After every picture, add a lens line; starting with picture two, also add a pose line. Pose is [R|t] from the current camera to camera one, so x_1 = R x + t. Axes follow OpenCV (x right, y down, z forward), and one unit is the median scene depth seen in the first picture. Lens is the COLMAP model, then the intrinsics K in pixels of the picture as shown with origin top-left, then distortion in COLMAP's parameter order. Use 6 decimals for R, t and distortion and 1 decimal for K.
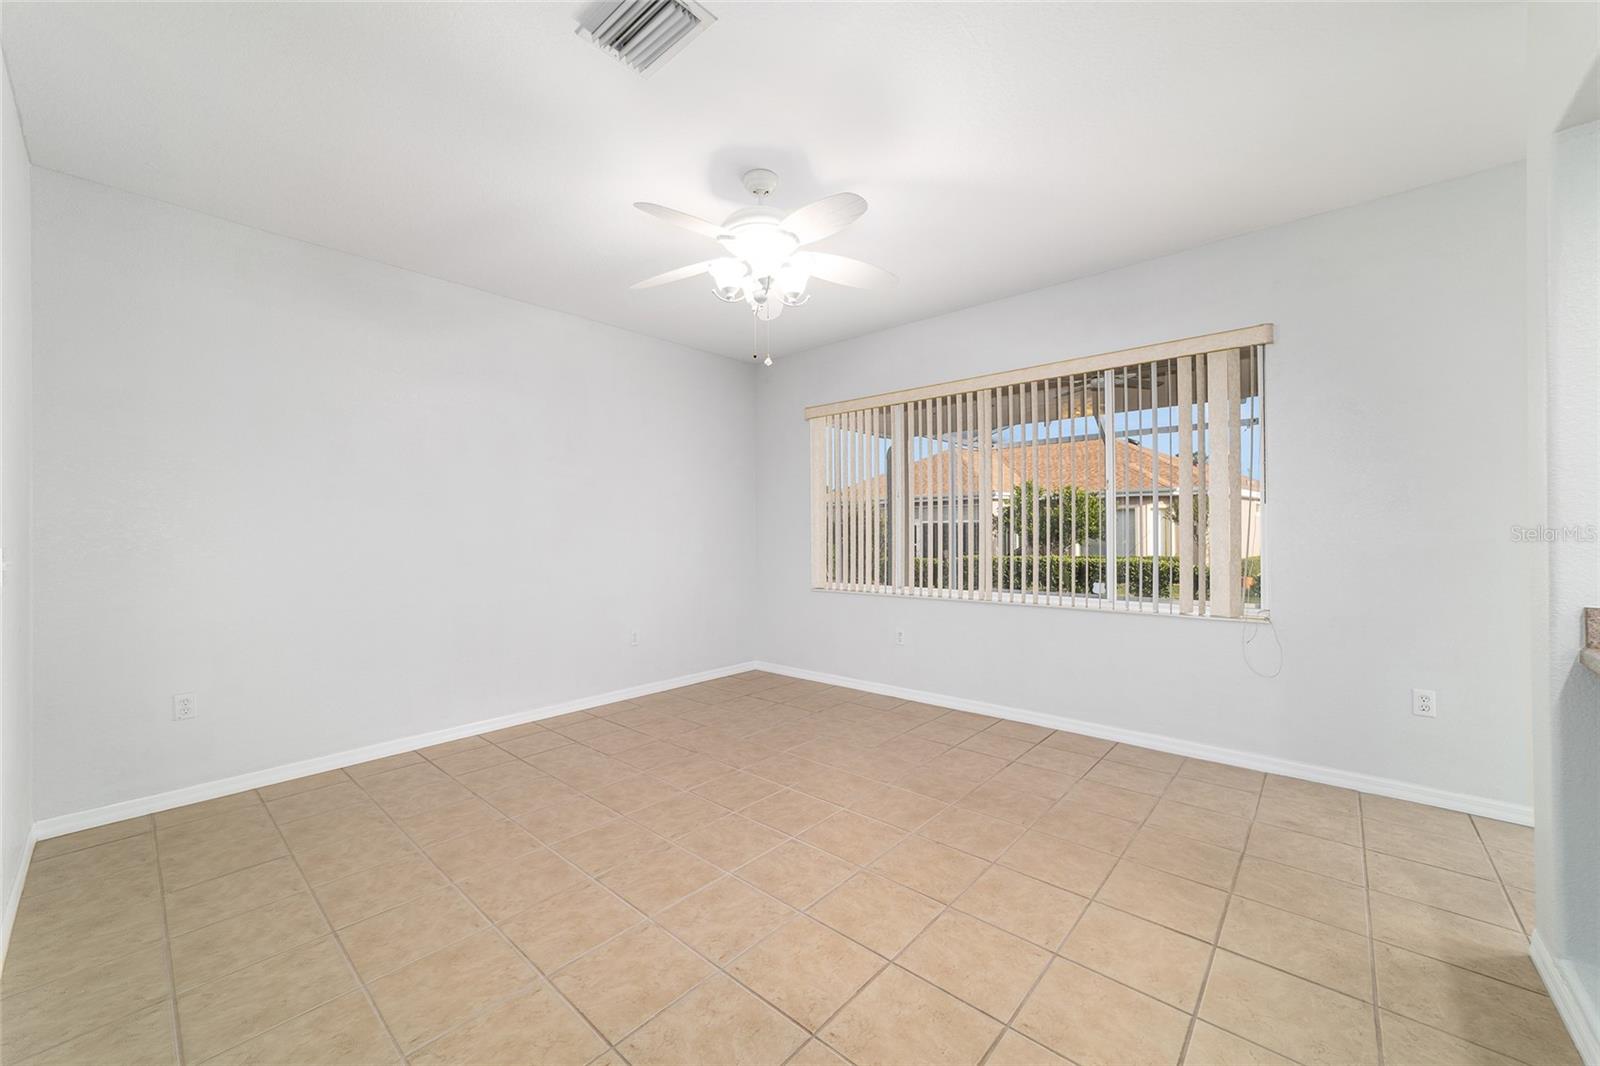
lens RADIAL K [[611.6, 0, 795.7], [0, 611.6, 531.7], [0, 0, 1]] dist [-0.013437, 0.005401]
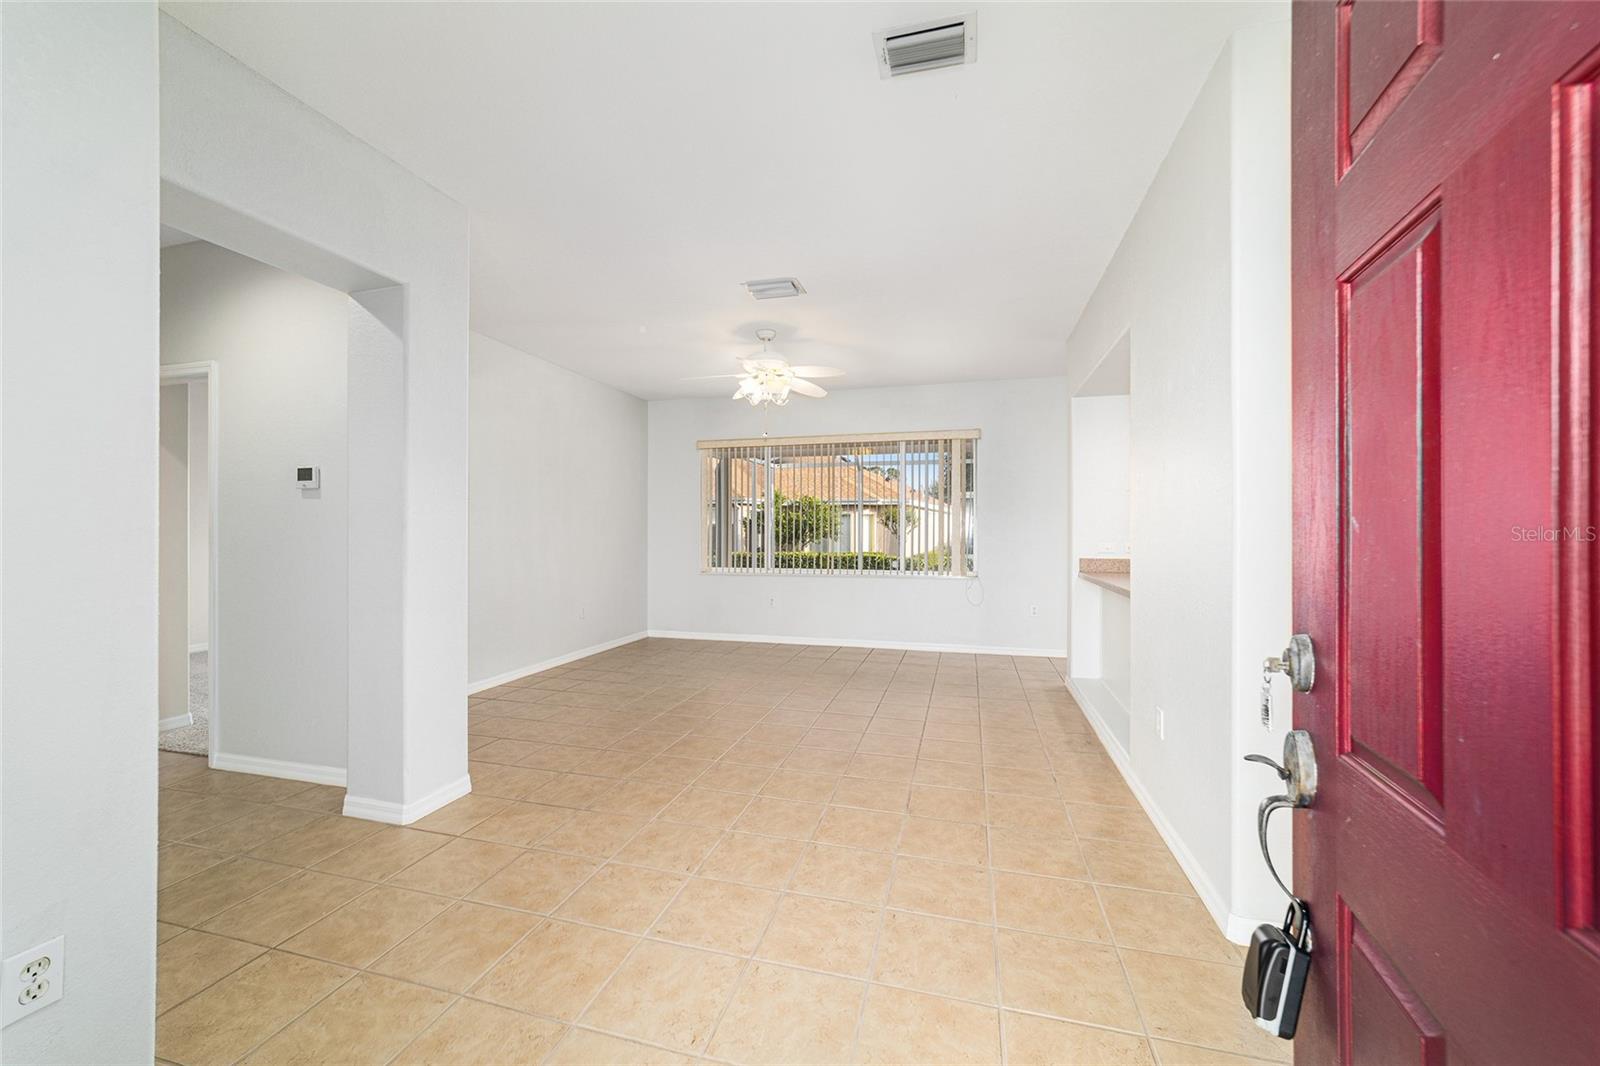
lens RADIAL K [[611.6, 0, 791.6], [0, 611.6, 533.1], [0, 0, 1]] dist [-0.013437, 0.005401]
pose [[0.900560, 0.005663, 0.434694, -0.215867], [-0.006435, 0.999979, 0.000305, 0.001337], [-0.434683, -0.003072, 0.900578, -0.182586]]
